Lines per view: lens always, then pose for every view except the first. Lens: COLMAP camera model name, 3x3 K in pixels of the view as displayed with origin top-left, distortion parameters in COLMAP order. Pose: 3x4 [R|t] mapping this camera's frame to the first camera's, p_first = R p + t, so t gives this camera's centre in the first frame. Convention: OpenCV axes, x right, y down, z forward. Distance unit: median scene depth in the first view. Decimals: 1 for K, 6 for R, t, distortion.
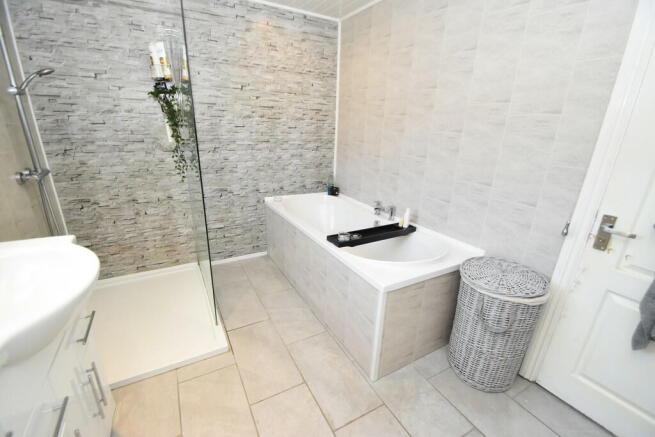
lens RADIAL K [[273.0, 0, 306.7], [0, 273.0, 230.6], [0, 0, 1]] dist [-0.009115, -0.000705]
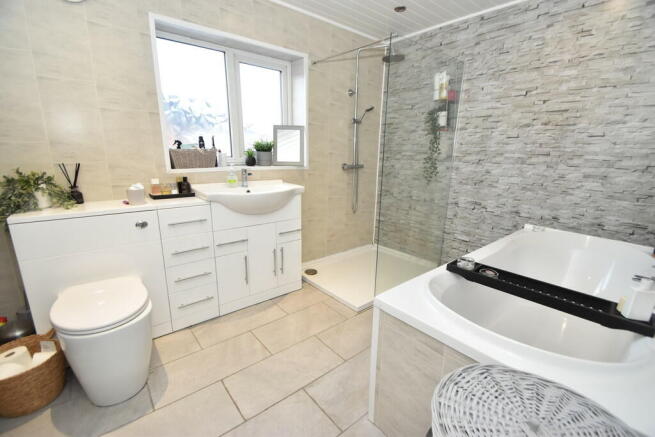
lens RADIAL K [[287.0, 0, 327.5], [0, 287.0, 218.5], [0, 0, 1]] dist [-0.003059, -0.014070]
pose [[0.200998, 0.224229, -0.953583, 0.548878], [-0.315224, 0.936478, 0.153763, -0.088533], [0.927488, 0.269686, 0.258913, 0.271877]]
